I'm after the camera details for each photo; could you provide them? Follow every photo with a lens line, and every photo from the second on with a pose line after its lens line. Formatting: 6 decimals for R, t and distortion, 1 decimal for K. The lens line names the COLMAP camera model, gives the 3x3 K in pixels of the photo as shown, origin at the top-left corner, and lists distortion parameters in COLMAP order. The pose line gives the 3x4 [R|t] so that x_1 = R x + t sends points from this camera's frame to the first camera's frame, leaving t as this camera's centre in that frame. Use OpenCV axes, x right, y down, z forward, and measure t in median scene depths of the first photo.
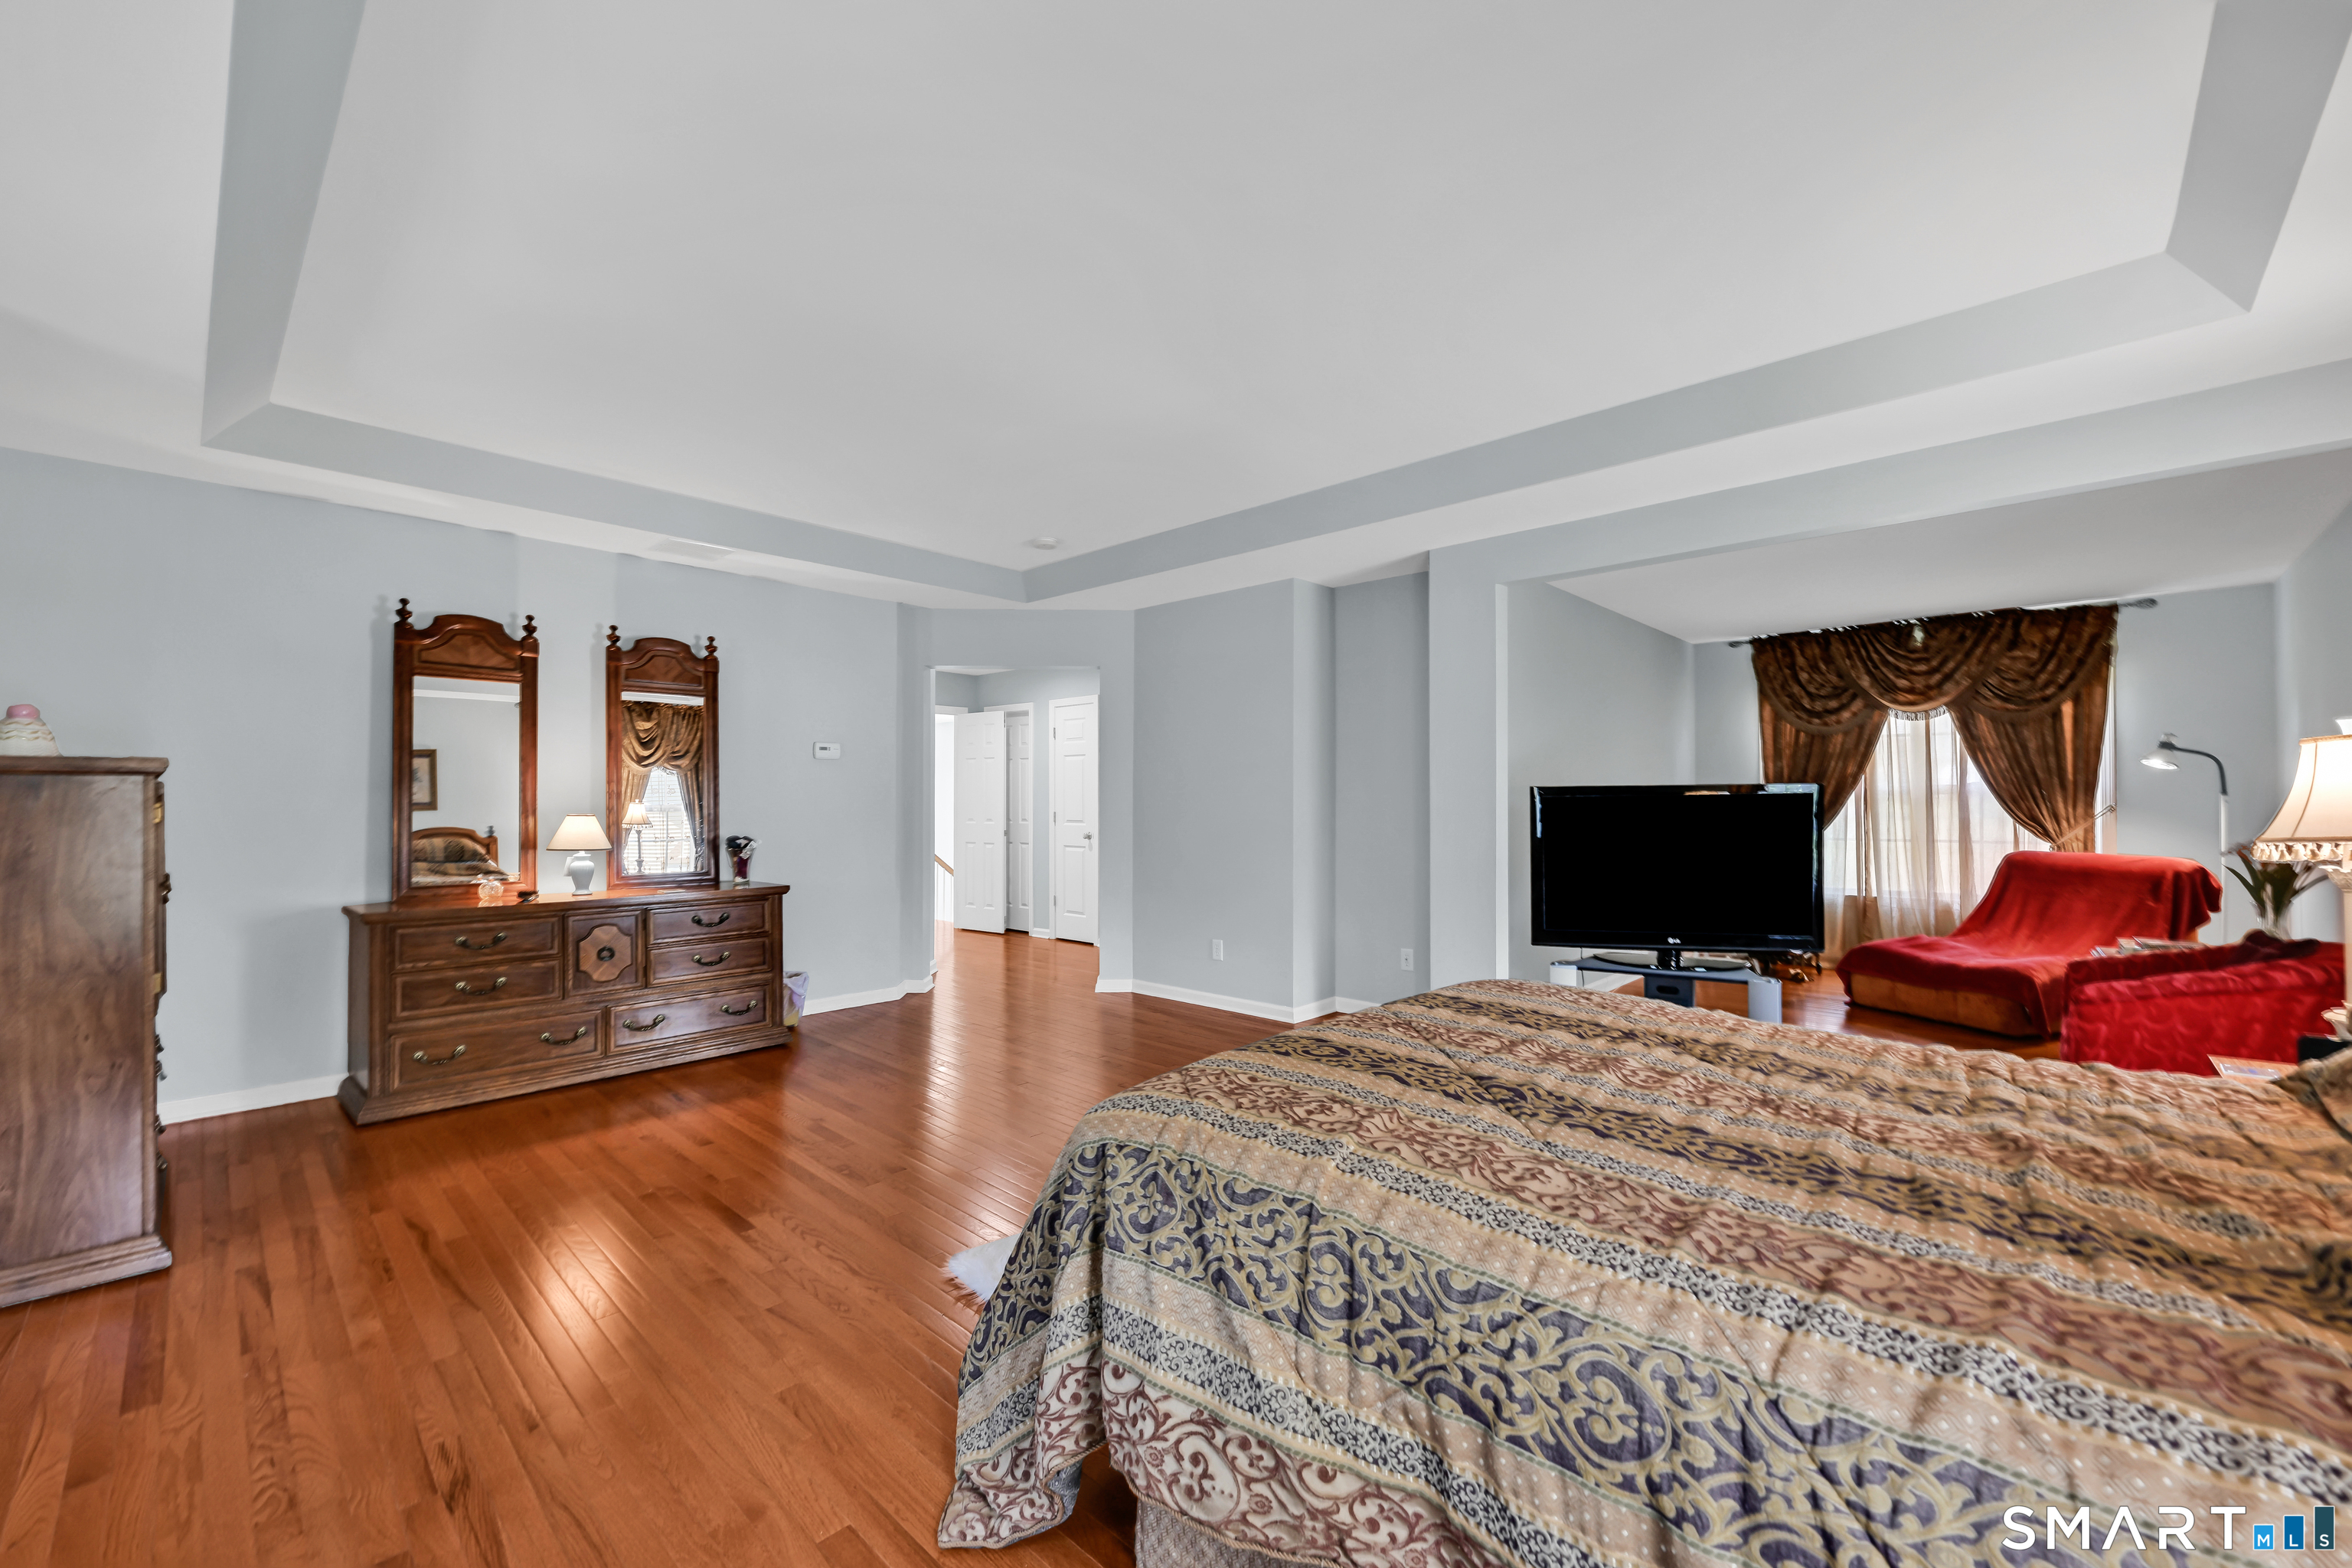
lens RADIAL K [[933.7, 0, 1181.8], [0, 933.7, 791.3], [0, 0, 1]] dist [-0.001102, -0.000268]
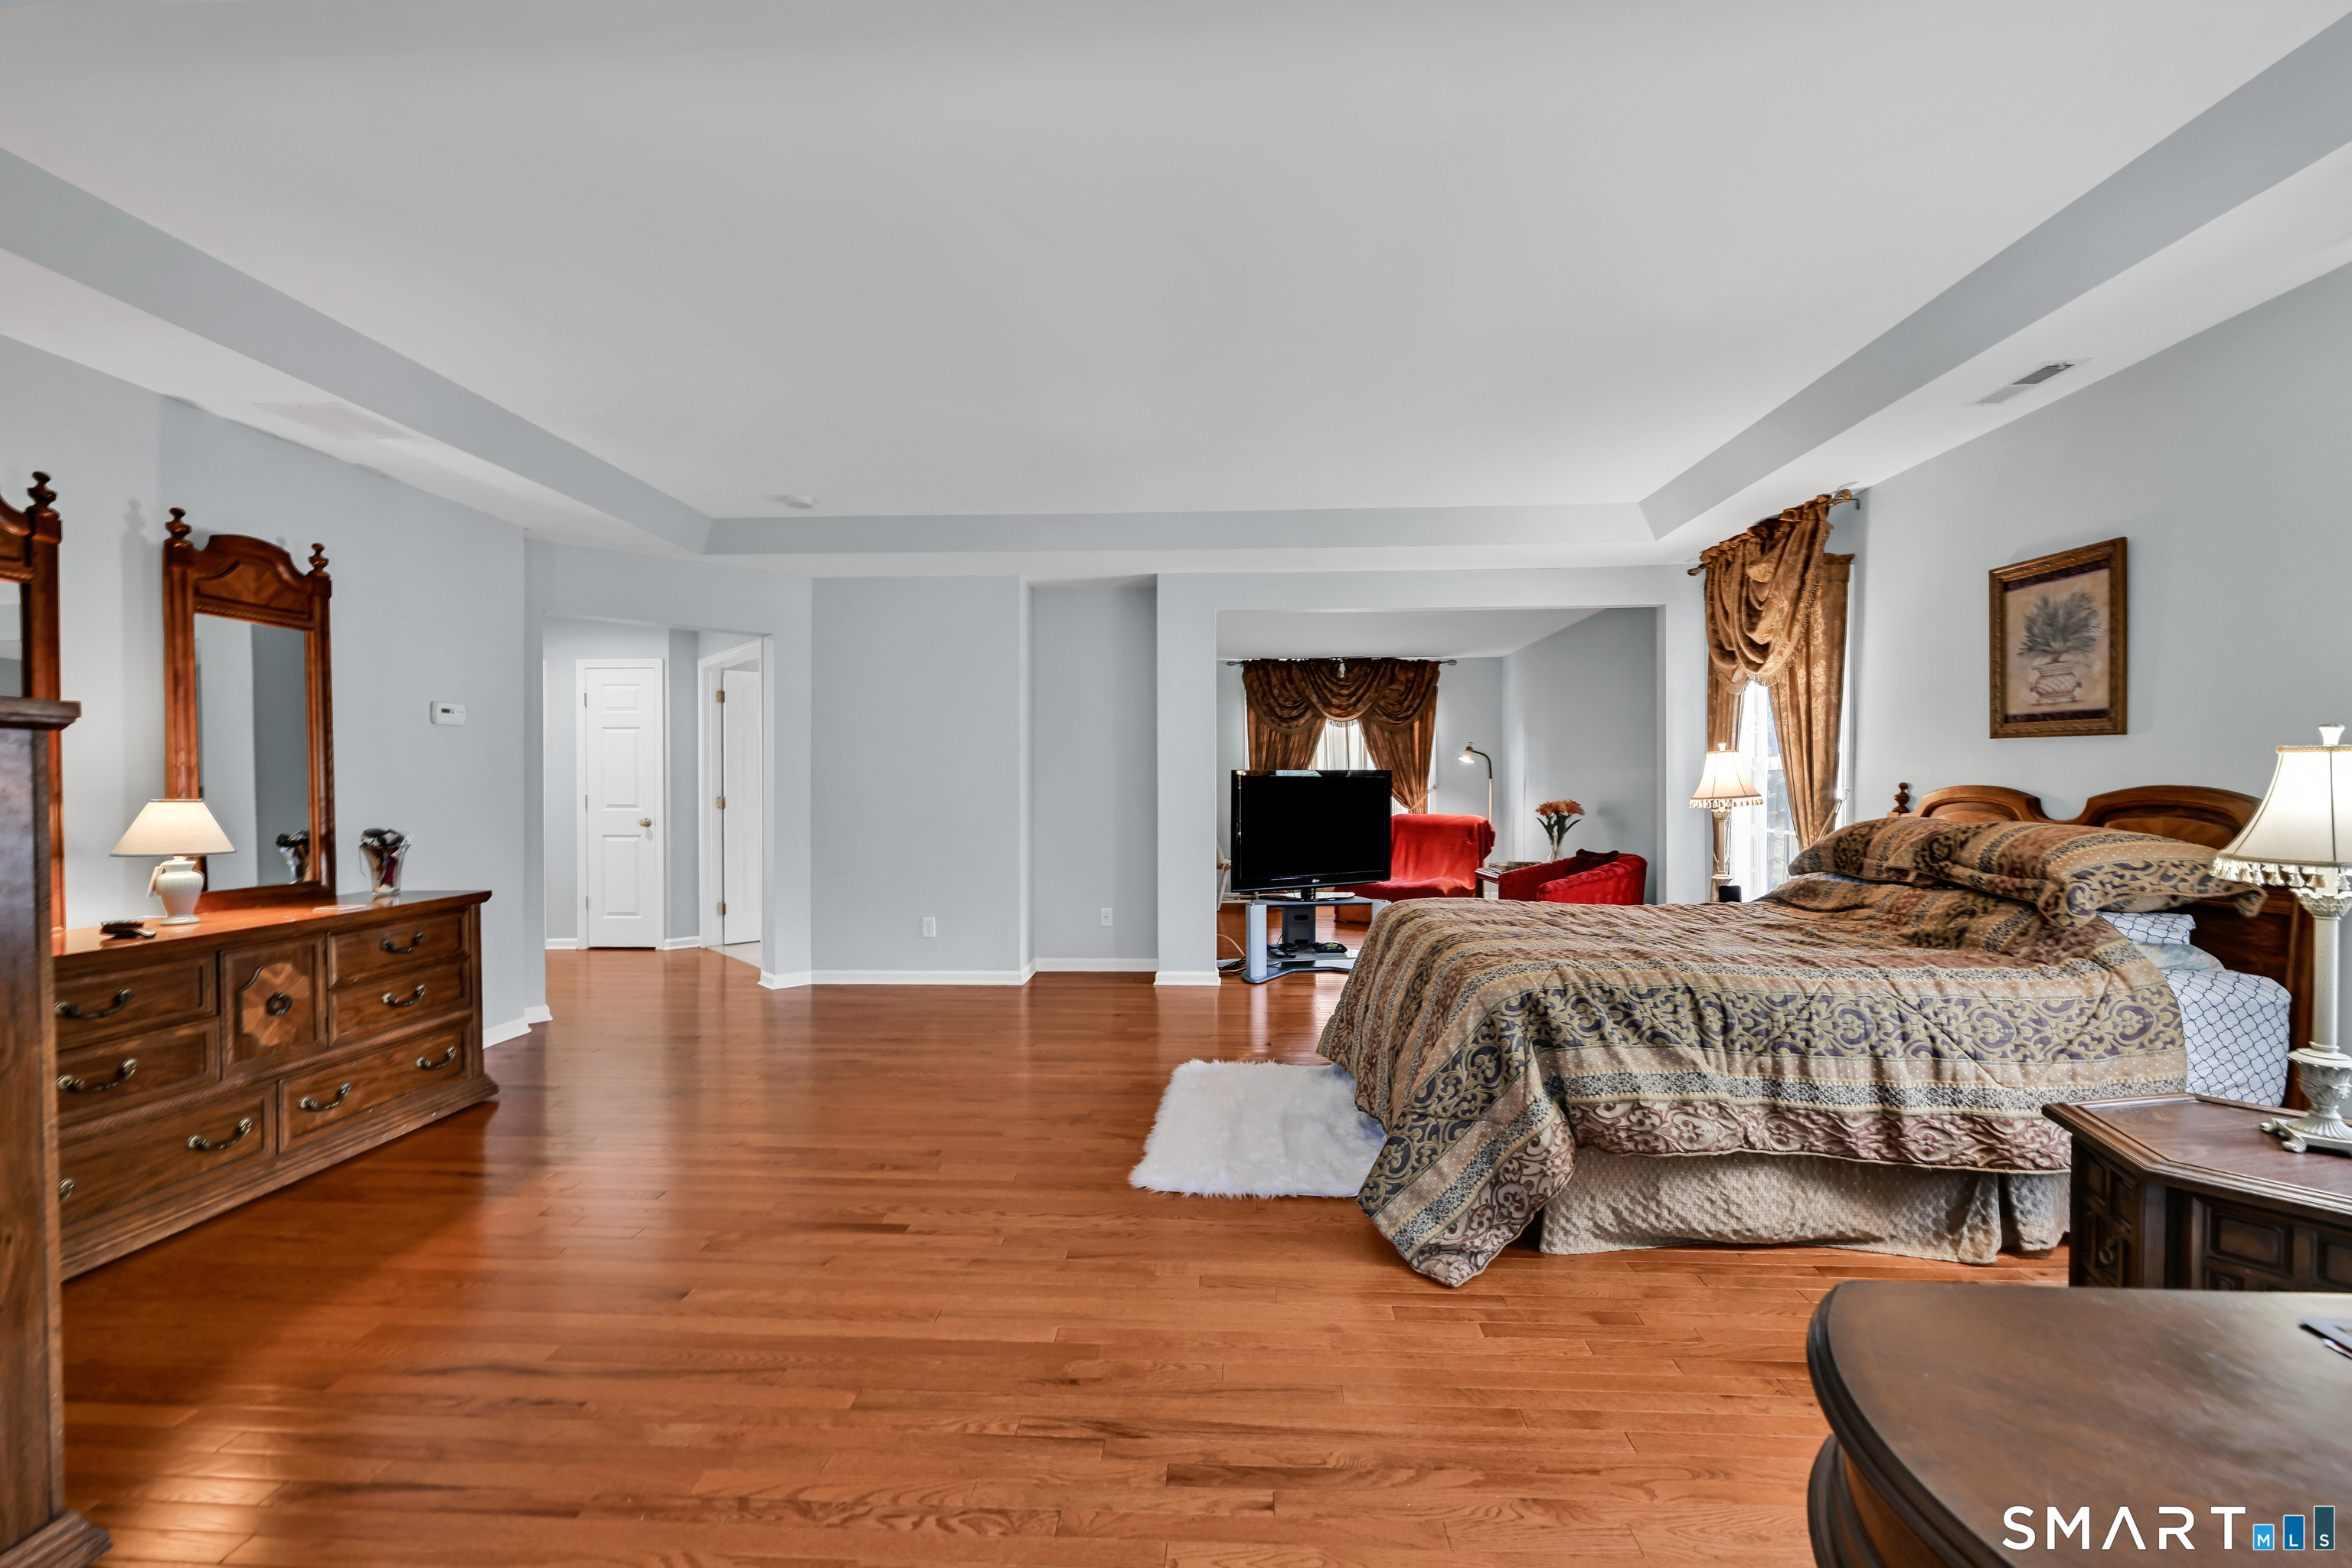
lens RADIAL K [[933.7, 0, 1182.1], [0, 933.7, 784.9], [0, 0, 1]] dist [-0.001102, -0.000268]
pose [[0.764472, -0.001337, 0.644656, -0.575337], [-0.005943, 0.999941, 0.009122, 0.004568], [-0.644630, -0.010805, 0.764418, 0.062932]]
